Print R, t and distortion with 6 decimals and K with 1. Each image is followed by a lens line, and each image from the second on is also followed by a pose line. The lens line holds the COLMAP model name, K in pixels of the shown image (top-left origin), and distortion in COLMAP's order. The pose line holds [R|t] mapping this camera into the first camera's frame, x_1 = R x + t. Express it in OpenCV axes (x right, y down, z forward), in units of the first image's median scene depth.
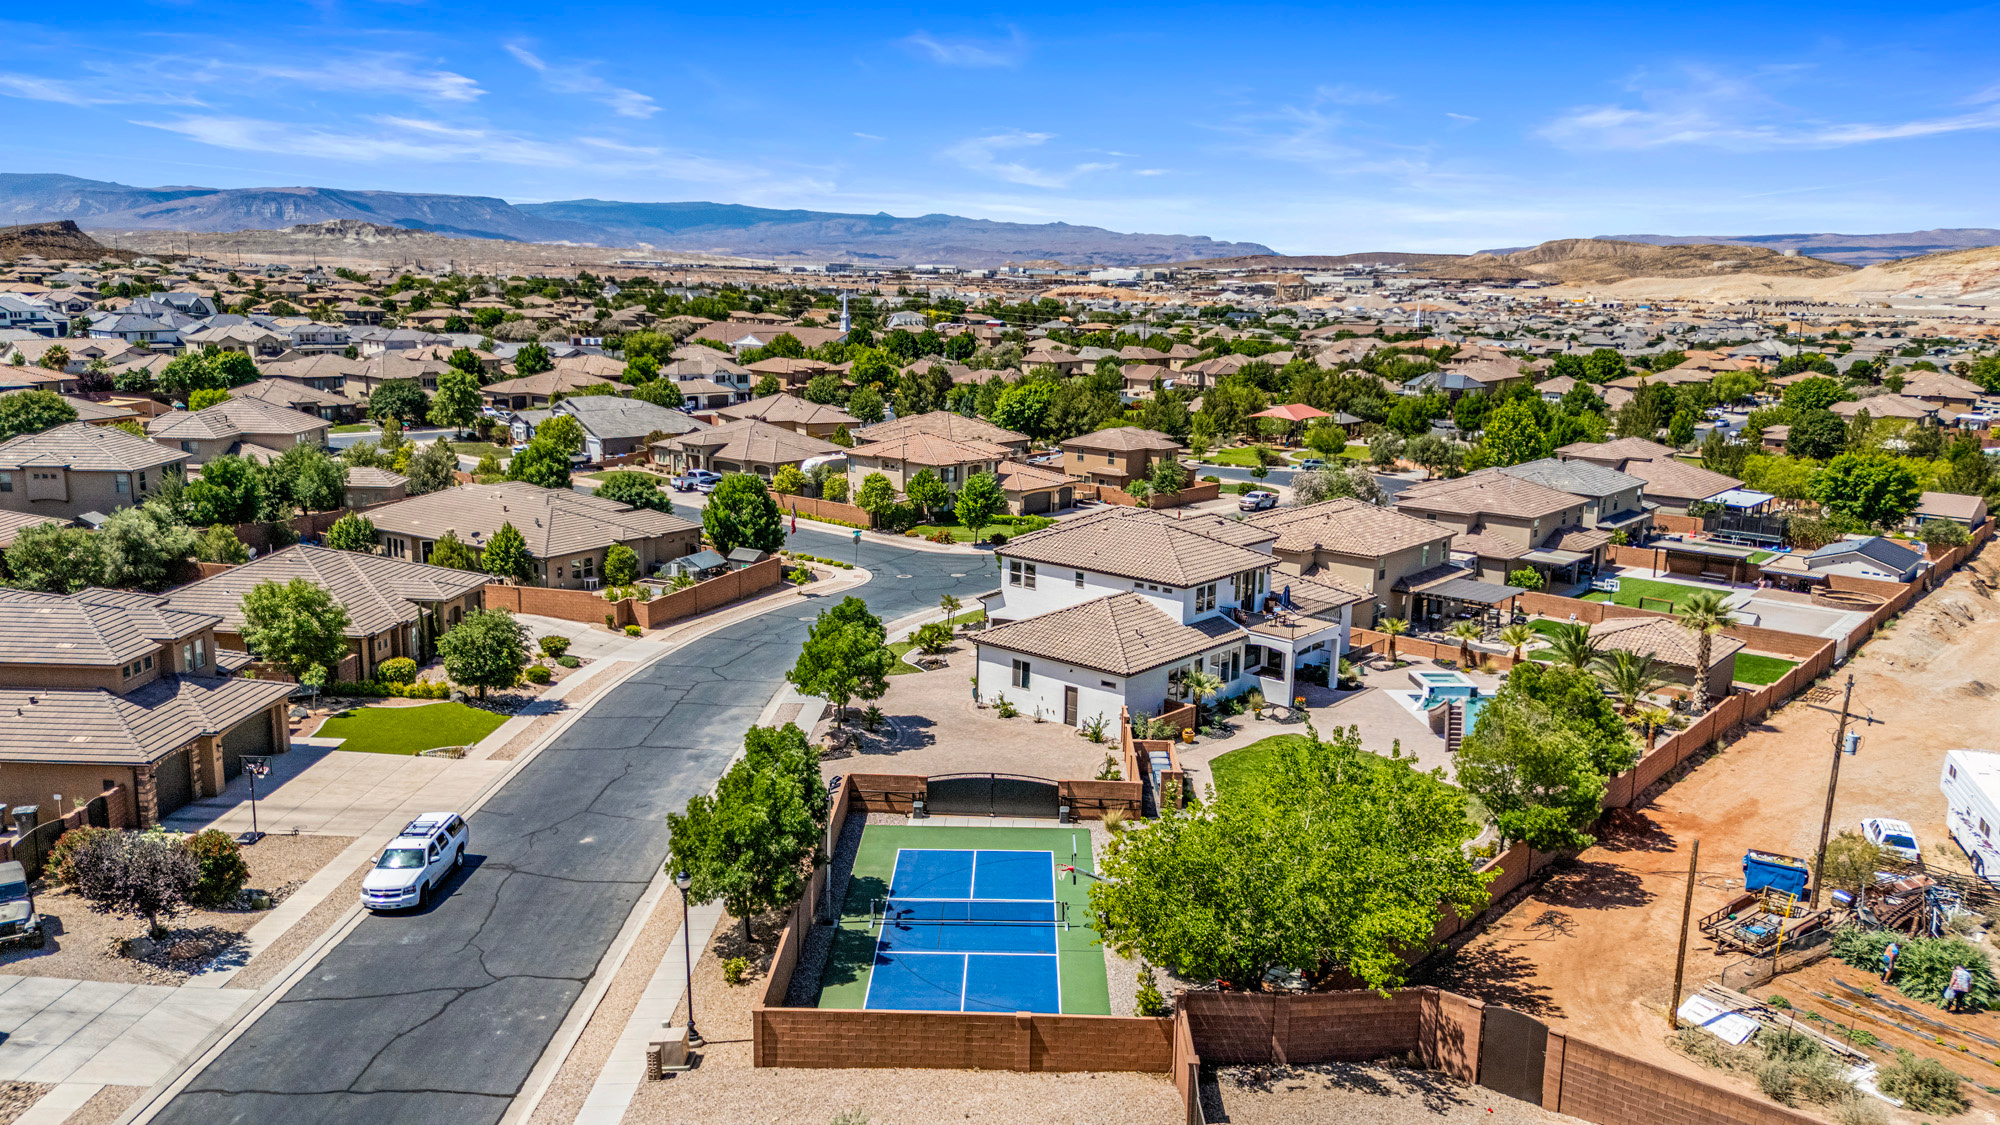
lens RADIAL K [[1469.3, 0, 1006.4], [0, 1469.3, 559.7], [0, 0, 1]] dist [0.098337, -0.123354]
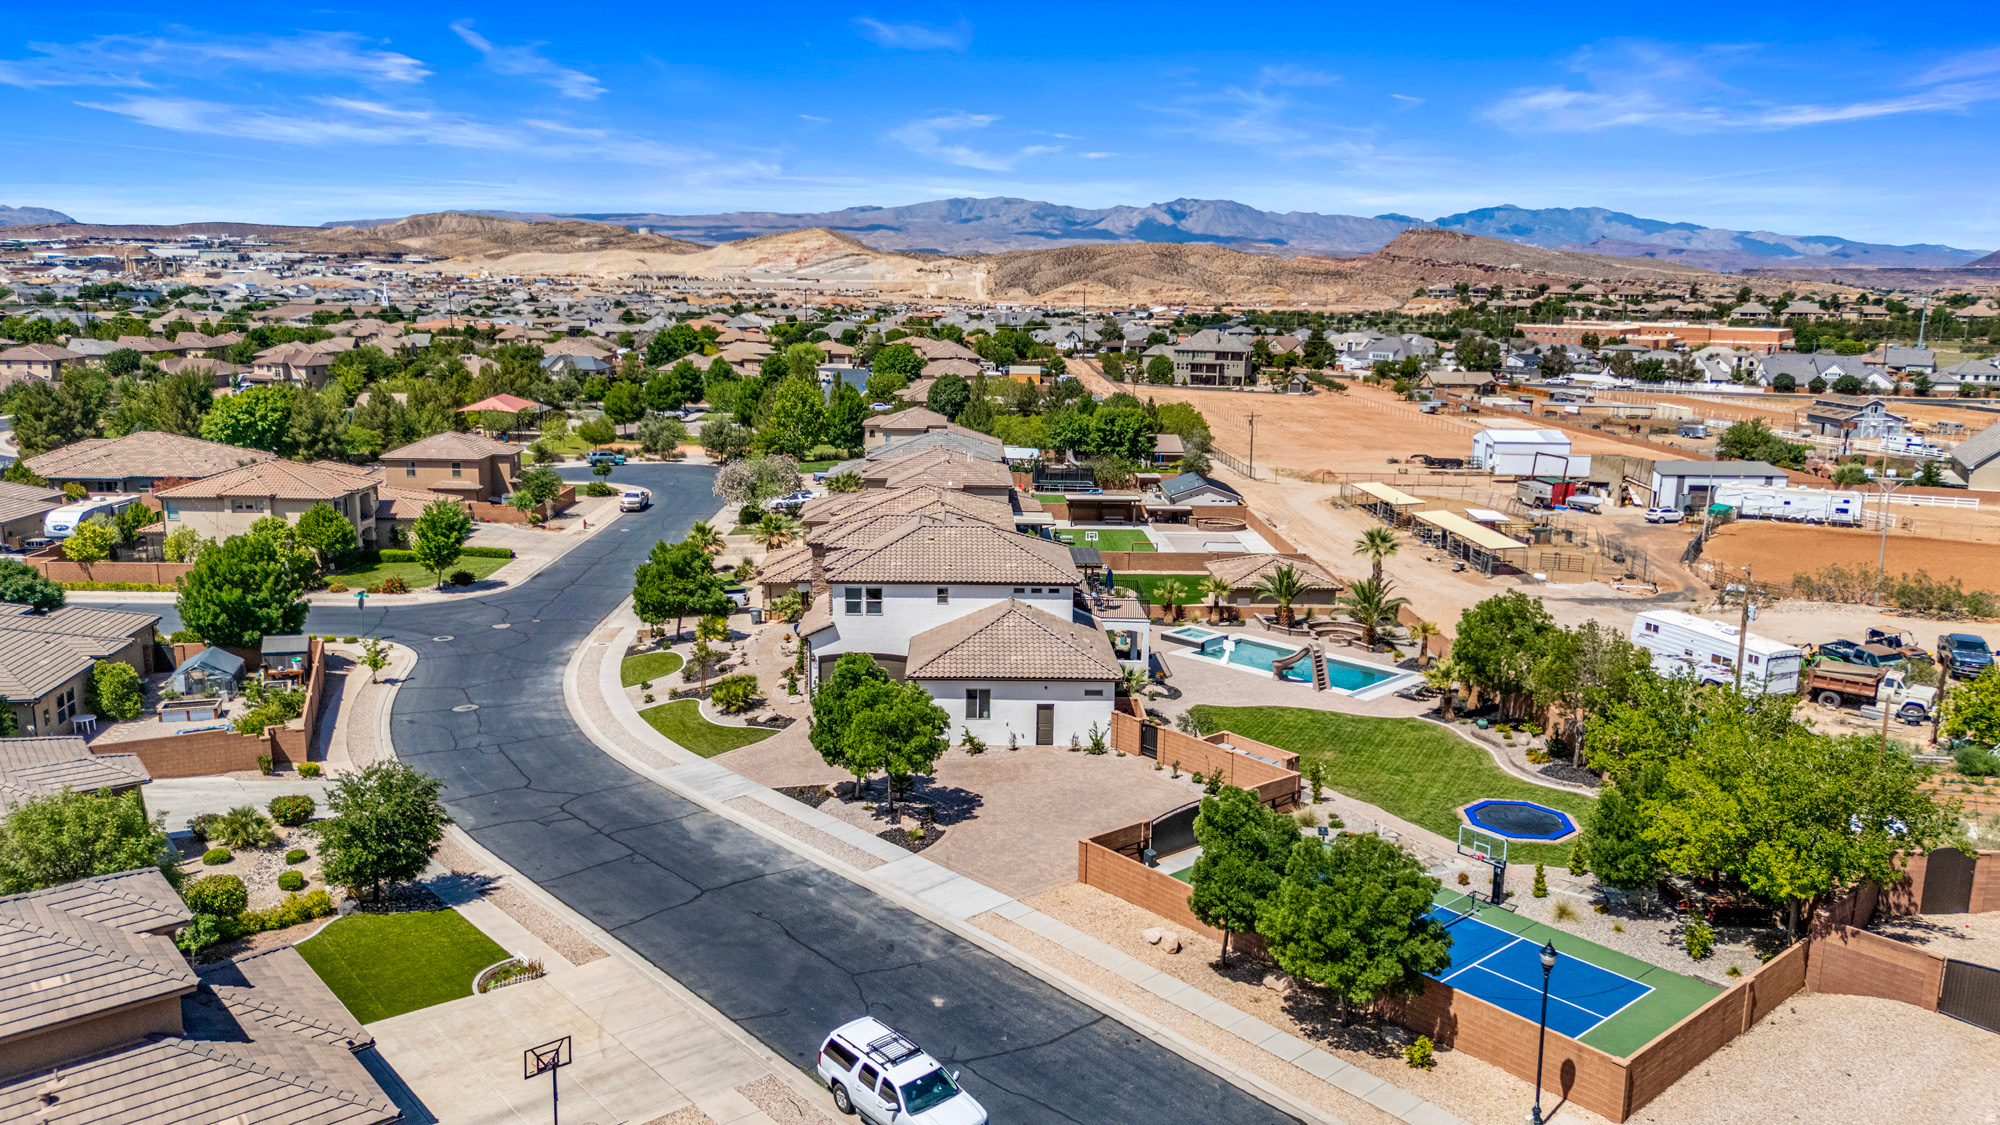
lens RADIAL K [[1469.3, 0, 1006.4], [0, 1469.3, 559.7], [0, 0, 1]] dist [0.098337, -0.123354]
pose [[0.745447, -0.138579, 0.652000, -0.301566], [0.127697, 0.989723, 0.064361, -0.036557], [-0.654218, 0.035281, 0.755482, 0.154007]]
